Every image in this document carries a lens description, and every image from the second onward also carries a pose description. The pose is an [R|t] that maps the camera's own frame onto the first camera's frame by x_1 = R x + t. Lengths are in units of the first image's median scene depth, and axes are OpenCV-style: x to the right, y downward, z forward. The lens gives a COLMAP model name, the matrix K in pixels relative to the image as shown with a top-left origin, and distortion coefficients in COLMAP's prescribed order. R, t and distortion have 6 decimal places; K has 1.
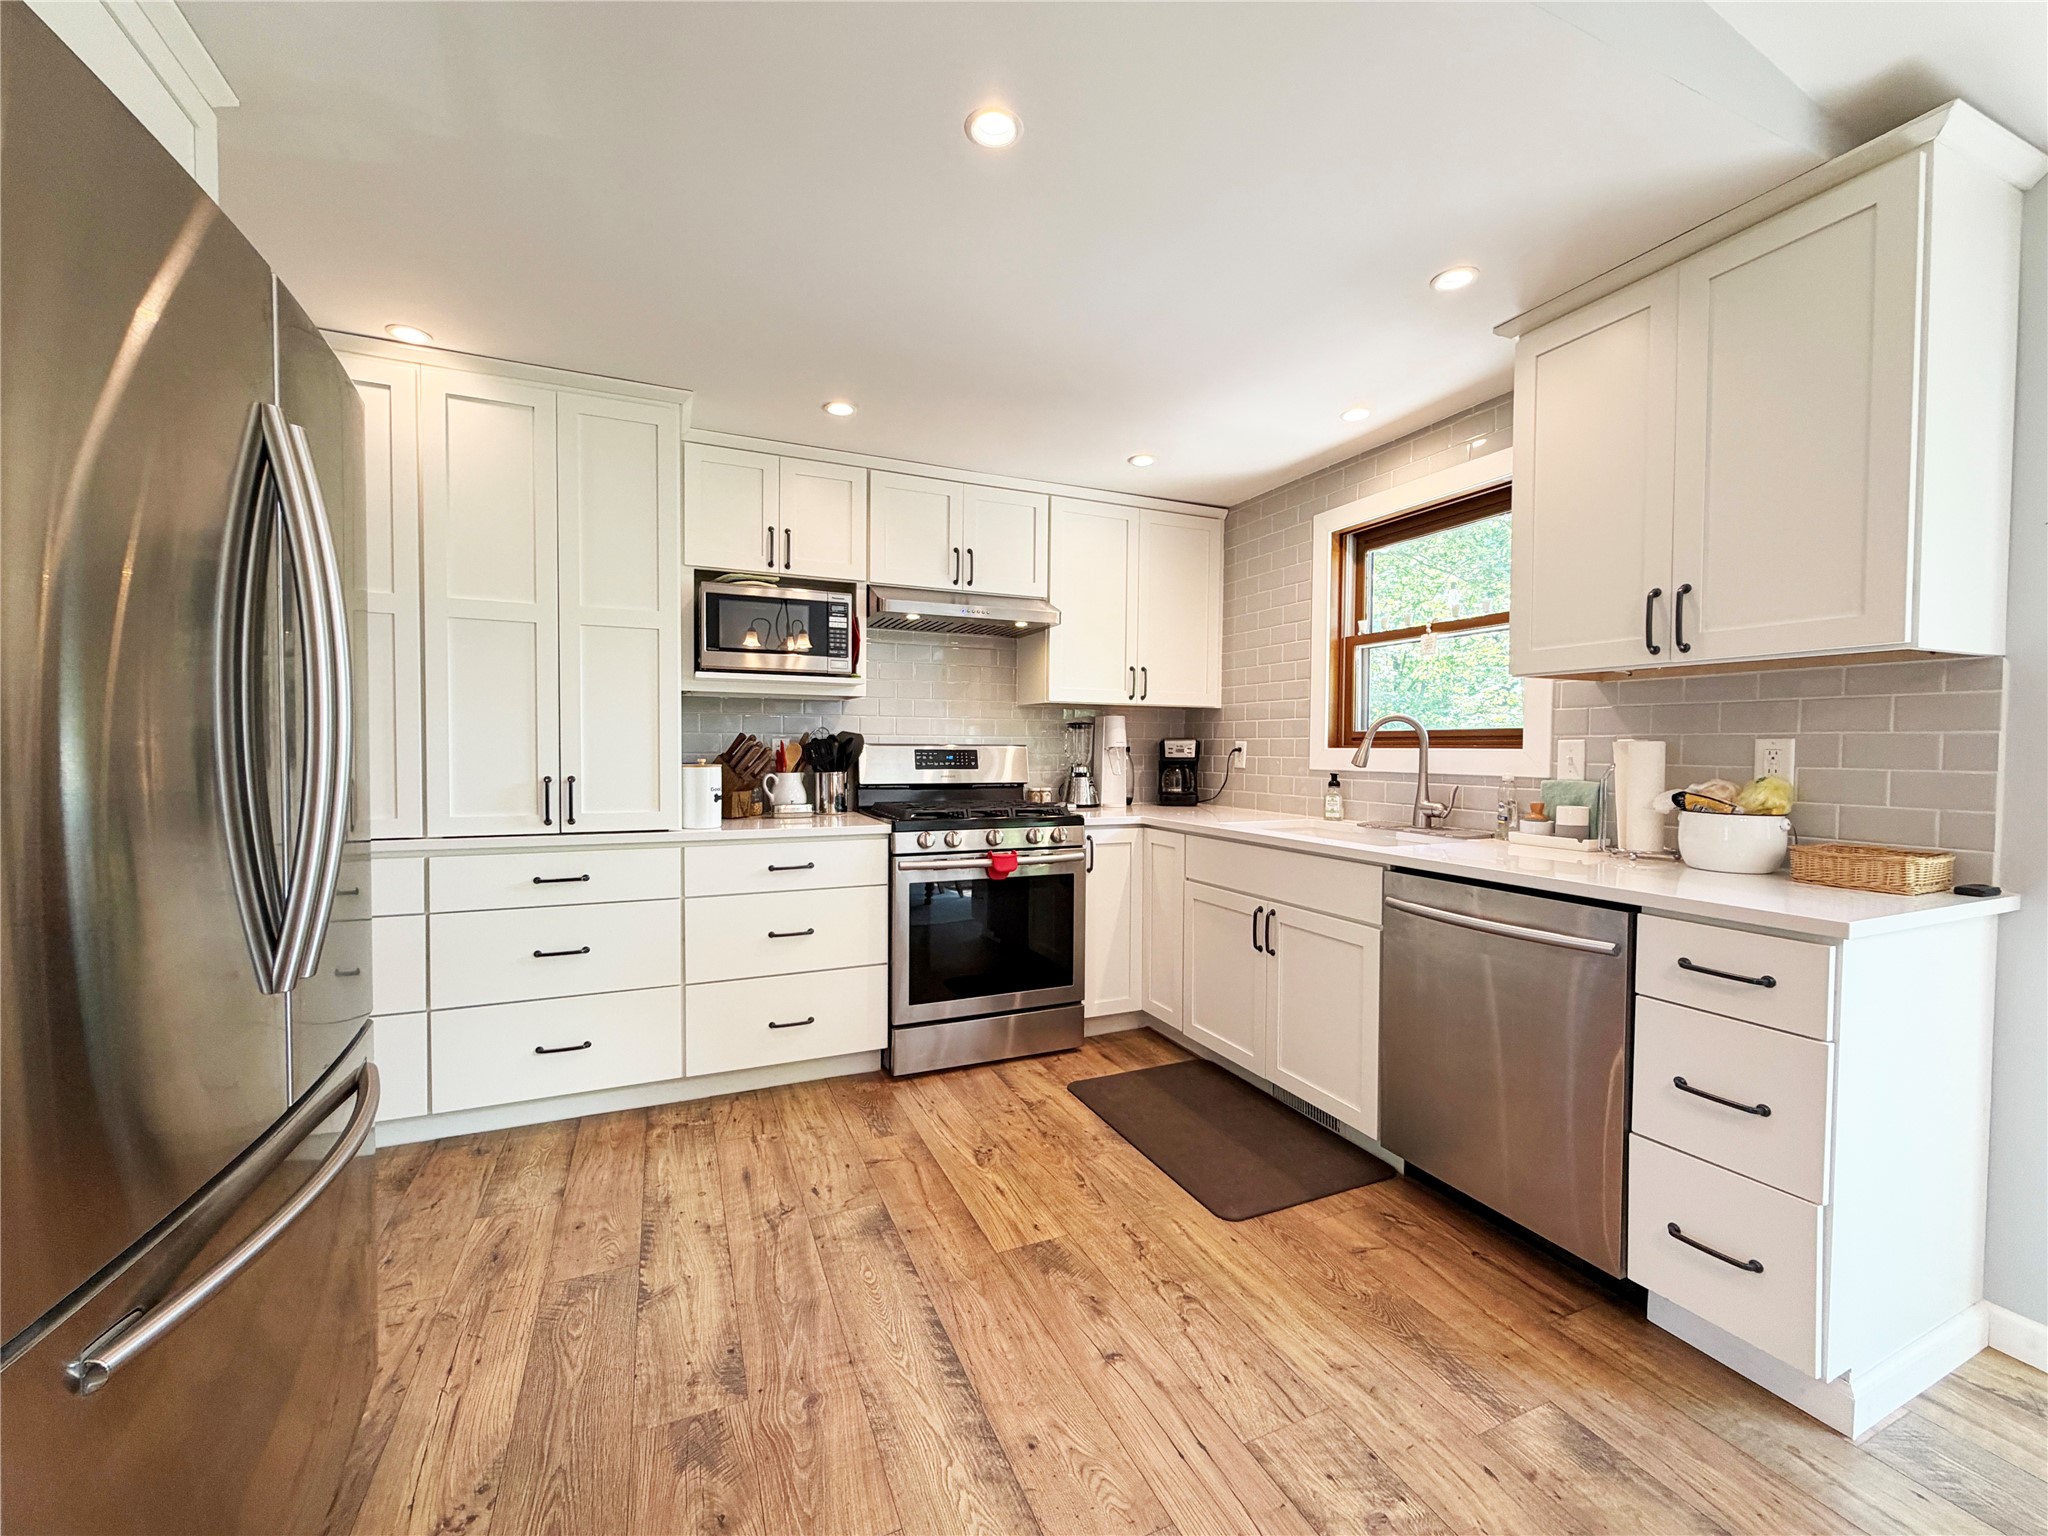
lens RADIAL K [[818.3, 0, 1021.4], [0, 818.3, 768.9], [0, 0, 1]] dist [-0.000479, 0.000025]
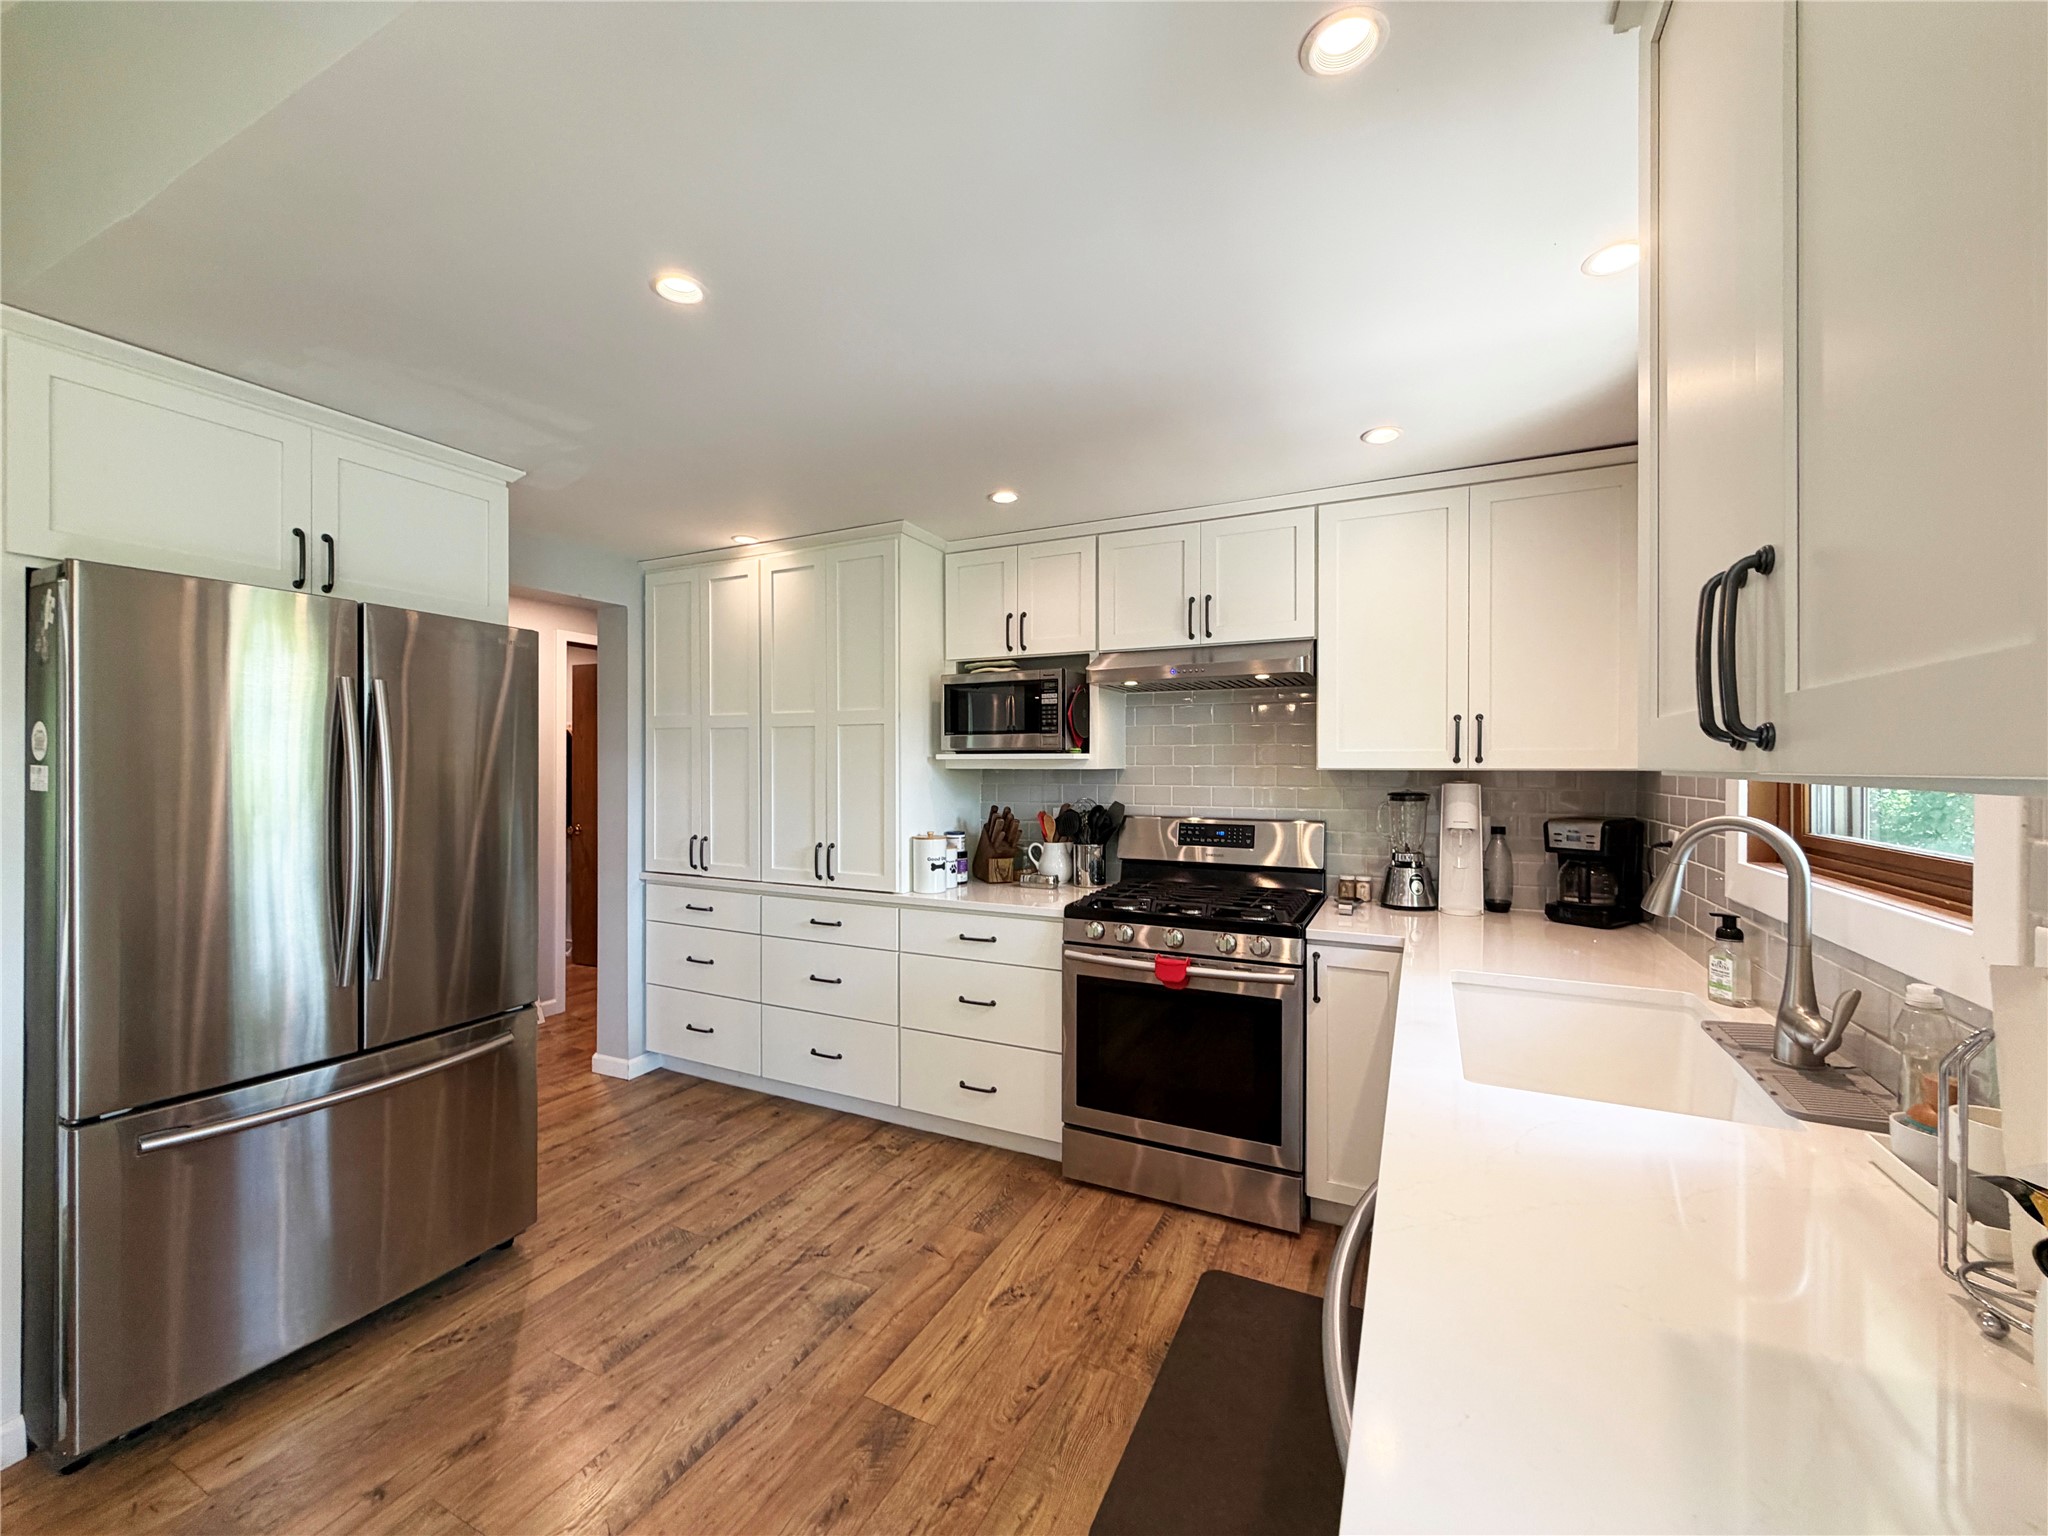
lens RADIAL K [[818.3, 0, 1021.4], [0, 818.3, 768.9], [0, 0, 1]] dist [-0.000479, 0.000025]
pose [[0.641381, -0.003308, -0.767216, 0.533906], [-0.016293, 0.999706, -0.017932, -0.076352], [0.767050, 0.024001, 0.641138, 0.340349]]
